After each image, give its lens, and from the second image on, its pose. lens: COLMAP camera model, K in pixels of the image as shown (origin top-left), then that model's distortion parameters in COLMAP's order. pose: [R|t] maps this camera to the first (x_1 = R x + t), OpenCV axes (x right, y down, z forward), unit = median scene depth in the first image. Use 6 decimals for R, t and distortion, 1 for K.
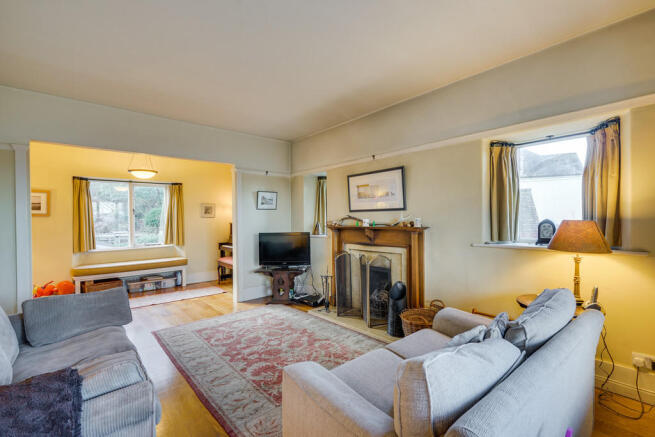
lens RADIAL K [[300.6, 0, 327.5], [0, 300.6, 218.5], [0, 0, 1]] dist [0.000097, 0.000065]
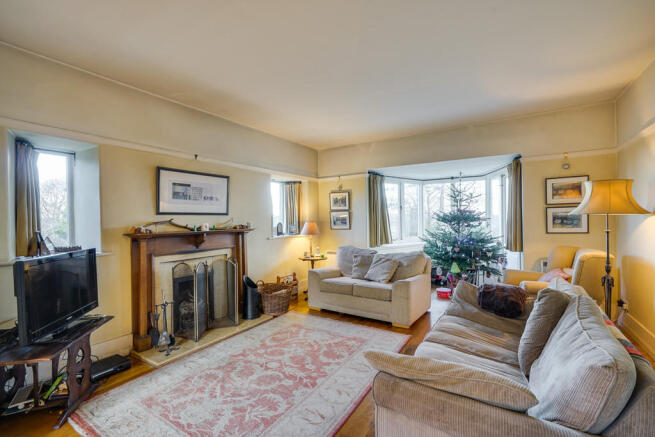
lens RADIAL K [[300.6, 0, 327.5], [0, 300.6, 218.5], [0, 0, 1]] dist [0.000097, 0.000065]
pose [[-0.310647, 0.022301, 0.950264, -0.923014], [0.022025, 0.999625, -0.016259, 0.011942], [-0.950270, 0.015879, -0.311021, 0.980338]]
